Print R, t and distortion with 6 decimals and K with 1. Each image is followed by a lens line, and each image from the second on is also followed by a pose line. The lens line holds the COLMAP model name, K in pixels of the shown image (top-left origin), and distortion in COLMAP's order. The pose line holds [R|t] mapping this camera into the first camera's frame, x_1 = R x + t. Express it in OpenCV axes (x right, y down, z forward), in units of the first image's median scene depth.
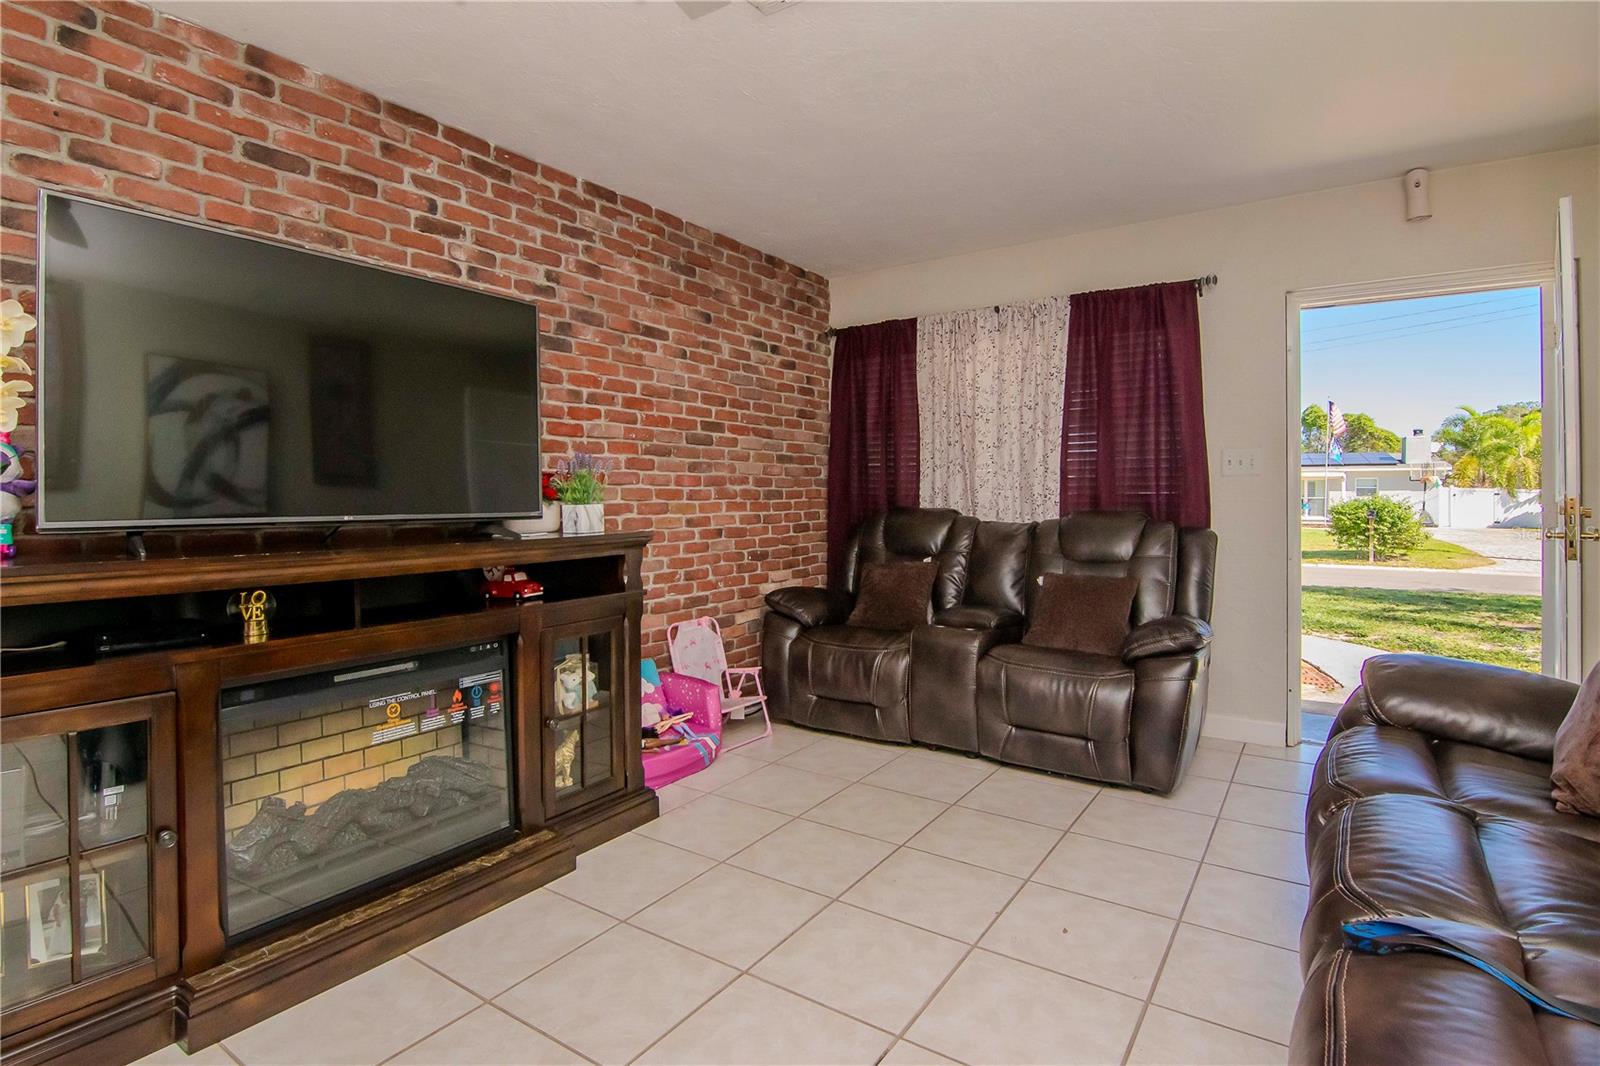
lens RADIAL K [[792.1, 0, 799.6], [0, 792.1, 502.5], [0, 0, 1]] dist [-0.002383, -0.011901]
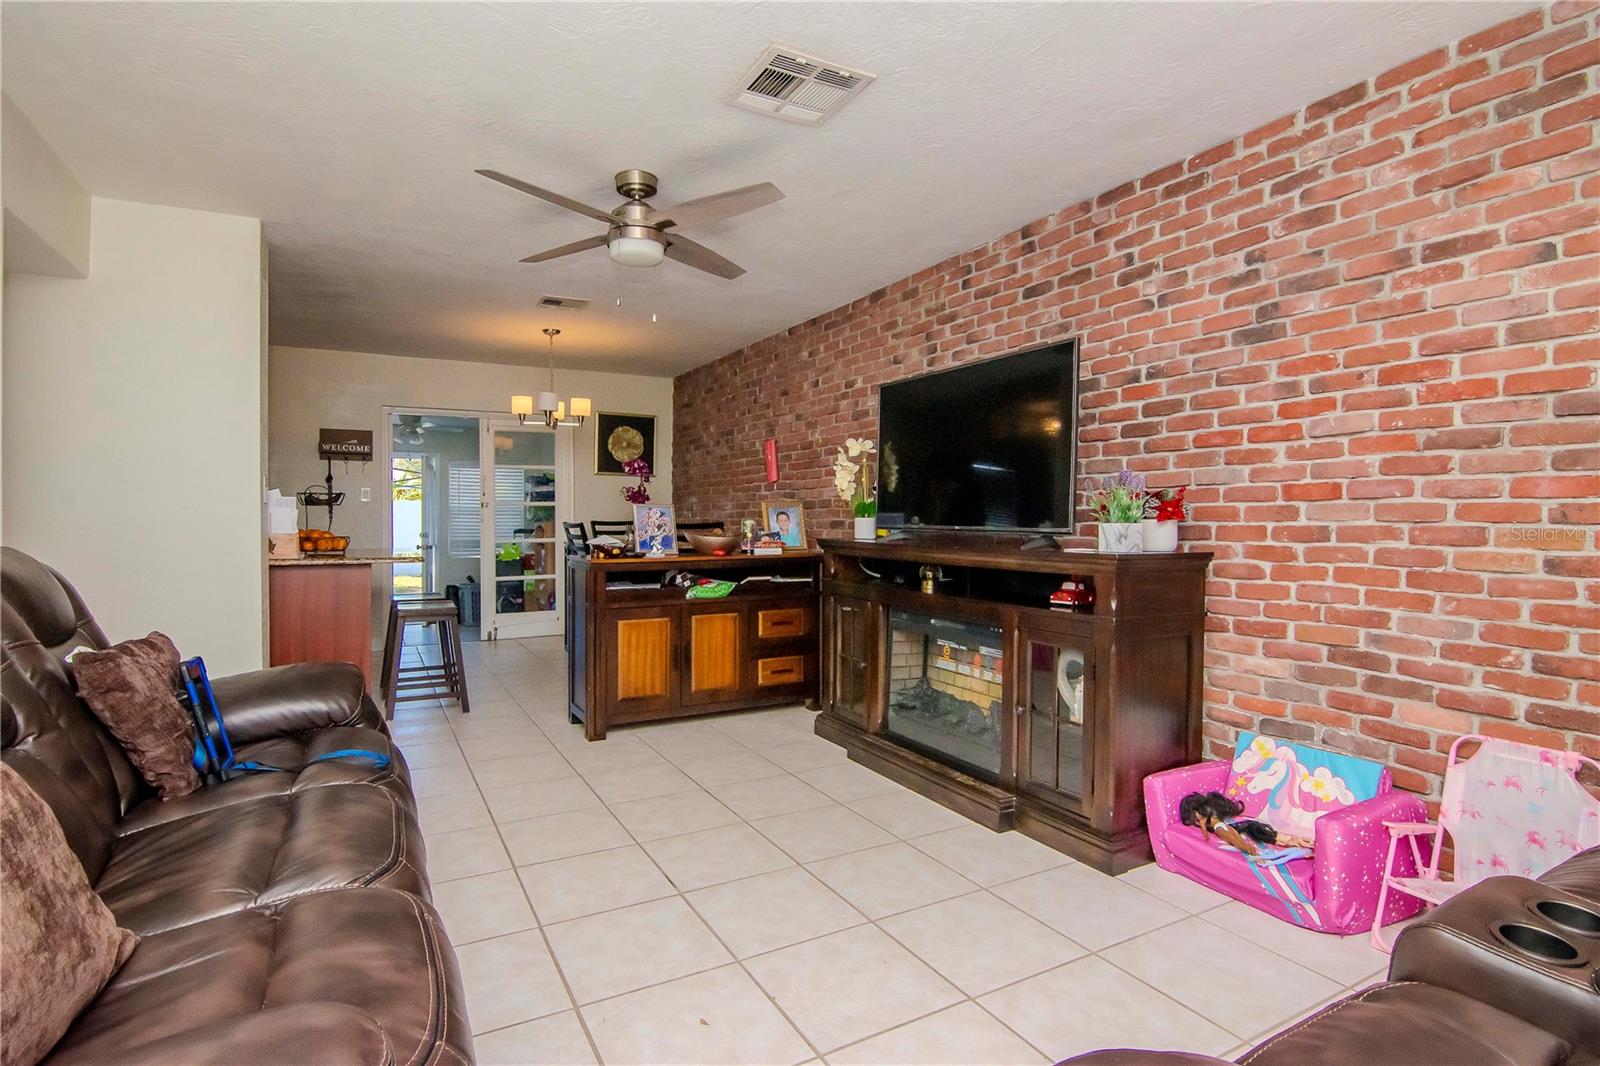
lens RADIAL K [[786.2, 0, 788.9], [0, 786.2, 534.7], [0, 0, 1]] dist [-0.001756, -0.011847]
pose [[-0.448451, 0.022869, -0.893515, 0.653423], [-0.011400, 0.999445, 0.031302, -0.007200], [0.893735, 0.024223, -0.447941, 0.910676]]
